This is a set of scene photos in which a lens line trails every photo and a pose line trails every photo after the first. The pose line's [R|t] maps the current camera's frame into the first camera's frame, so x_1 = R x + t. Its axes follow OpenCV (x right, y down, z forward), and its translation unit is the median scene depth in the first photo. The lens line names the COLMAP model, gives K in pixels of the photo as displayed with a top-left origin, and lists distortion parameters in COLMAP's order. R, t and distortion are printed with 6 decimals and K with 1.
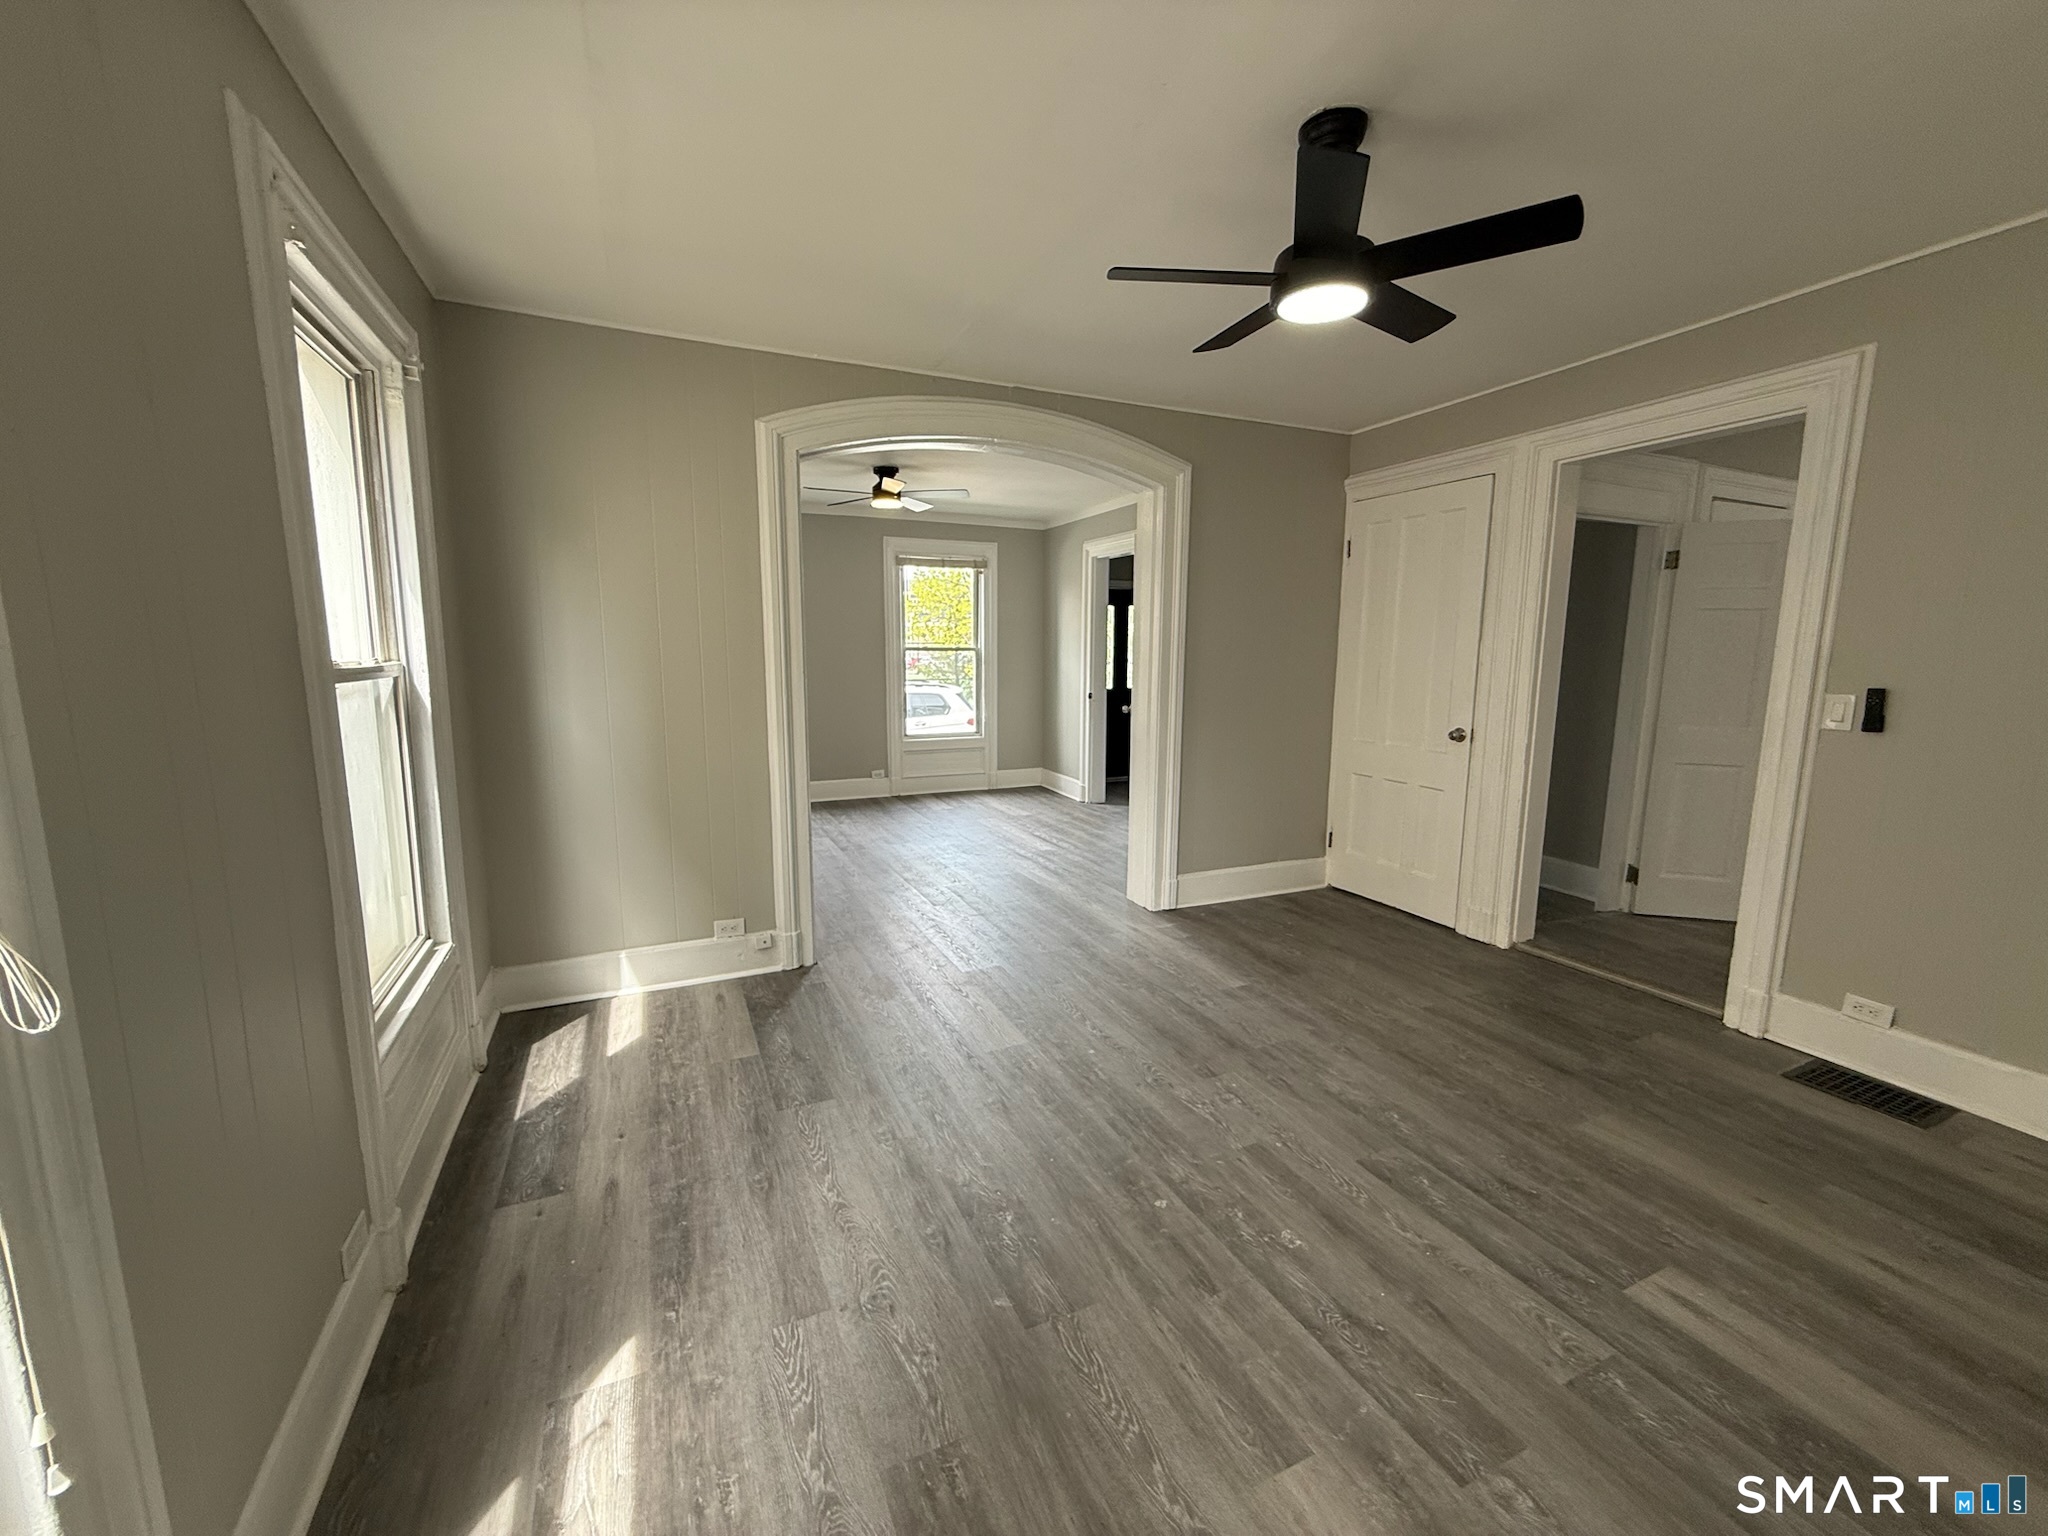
lens RADIAL K [[814.2, 0, 1011.2], [0, 814.2, 768.0], [0, 0, 1]] dist [-0.003261, -0.000085]
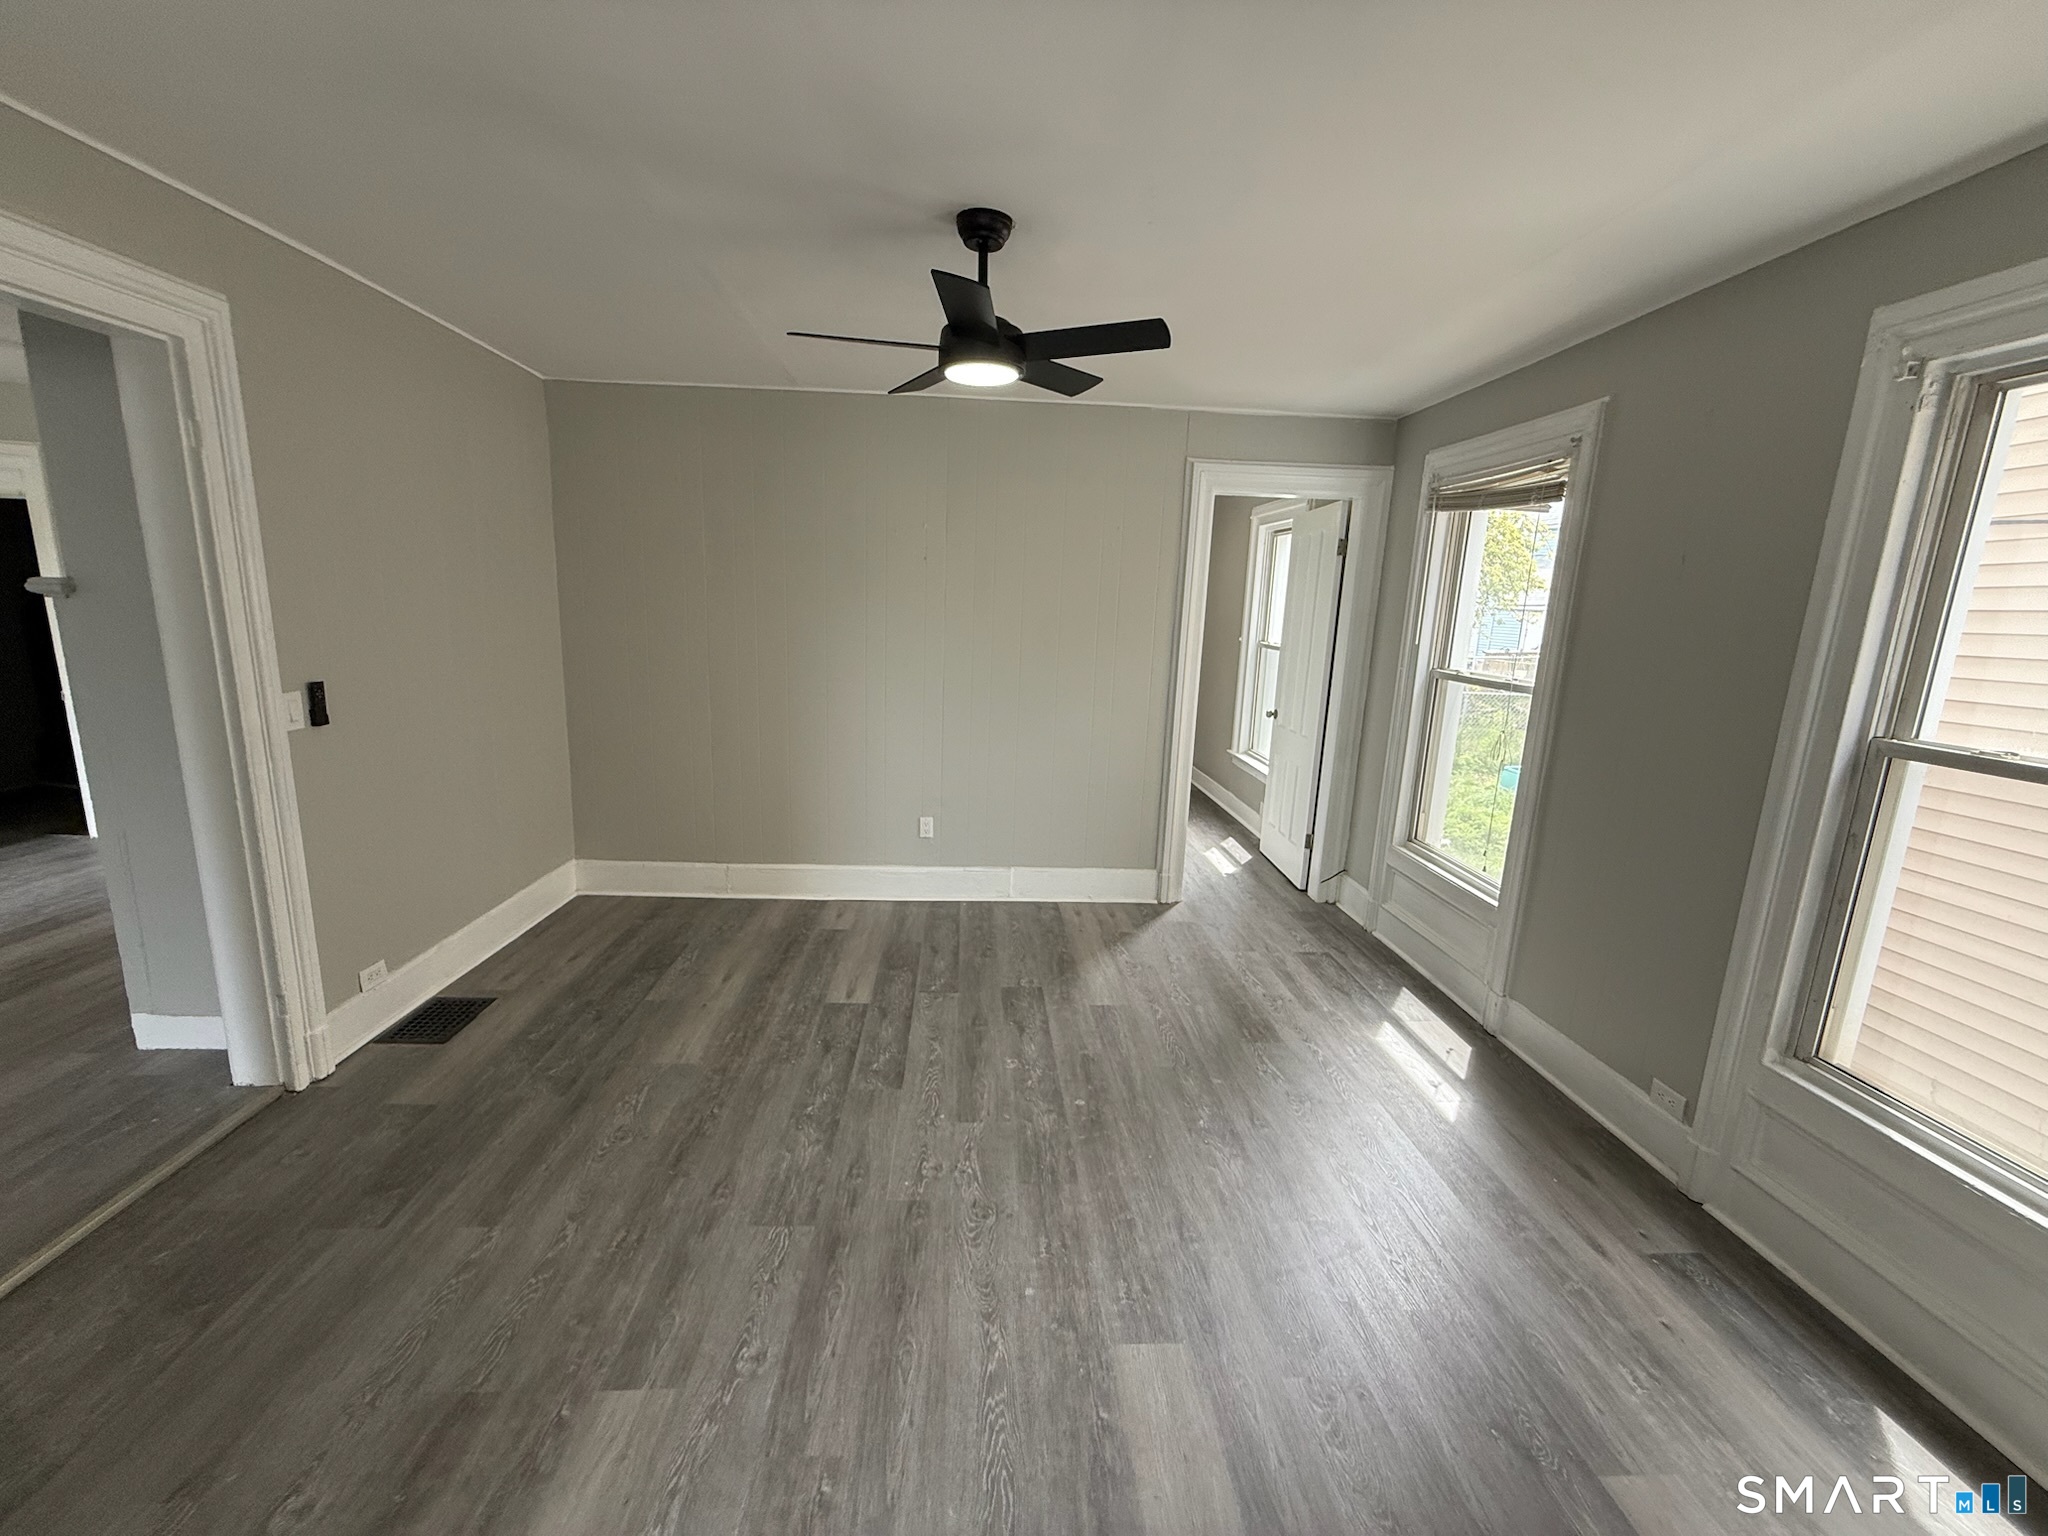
lens RADIAL K [[814.2, 0, 1019.2], [0, 814.2, 767.6], [0, 0, 1]] dist [-0.003261, -0.000085]
pose [[-0.936030, -0.103740, 0.336282, -0.074216], [0.015495, 0.942488, 0.333880, -0.282561], [-0.351578, 0.317732, -0.880590, 1.429049]]
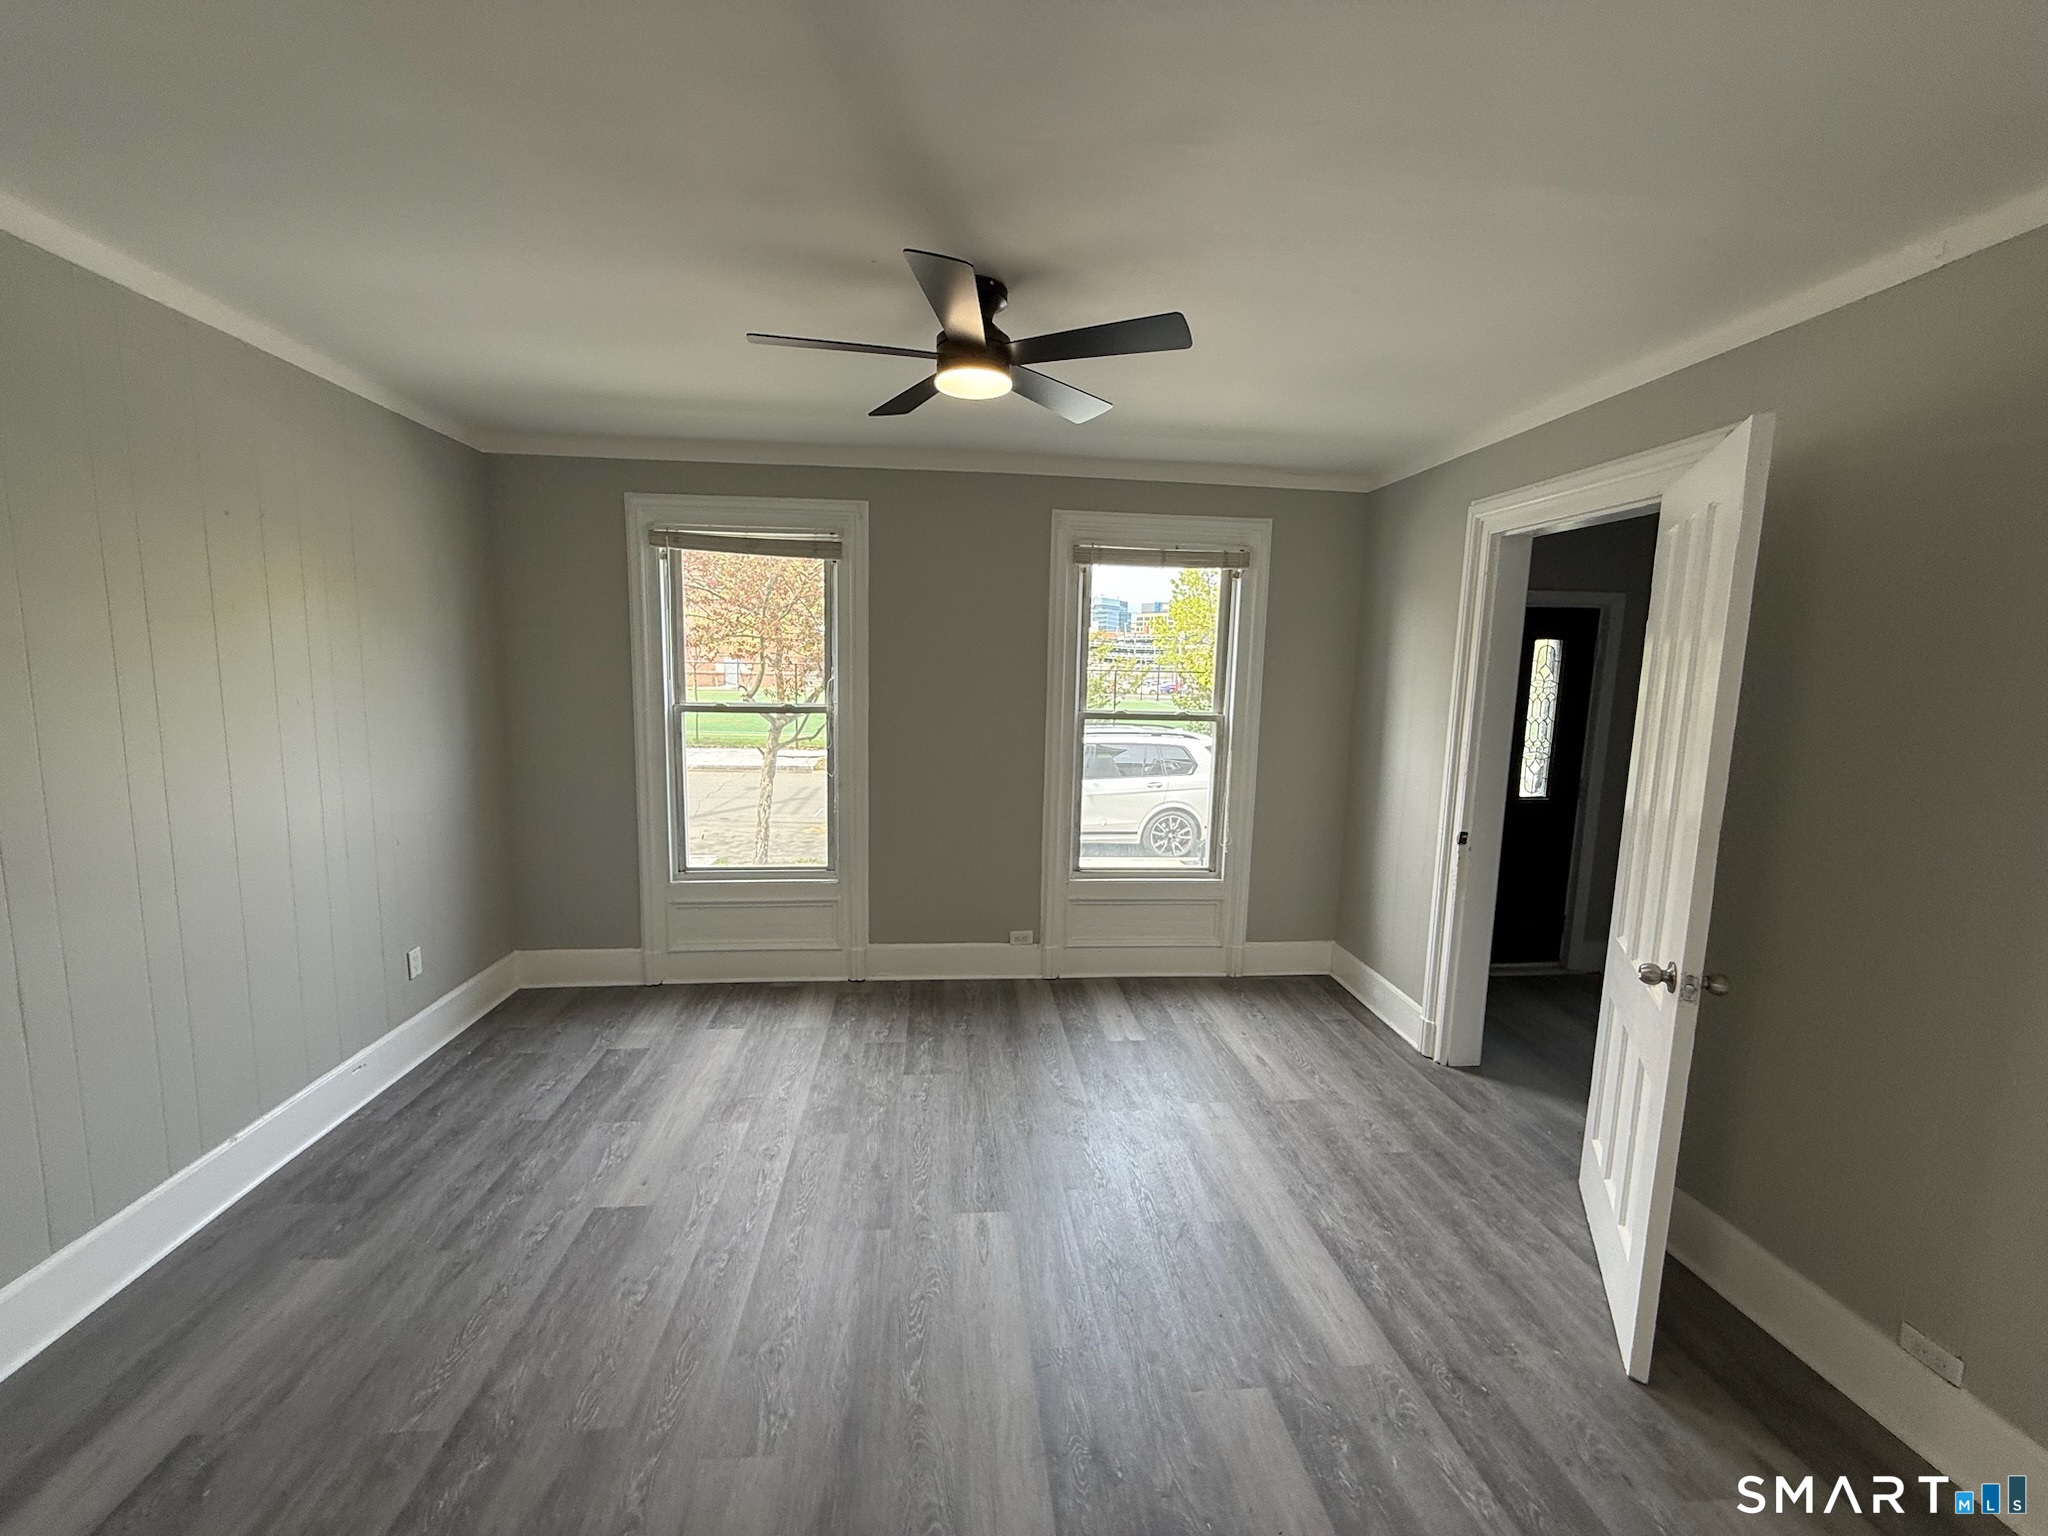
lens RADIAL K [[814.2, 0, 1011.4], [0, 814.2, 763.9], [0, 0, 1]] dist [-0.003261, -0.000085]
pose [[0.948128, 0.059435, -0.312283, -0.008183], [-0.068198, 0.997523, -0.017204, -0.262495], [0.310487, 0.037608, 0.949833, 1.214306]]
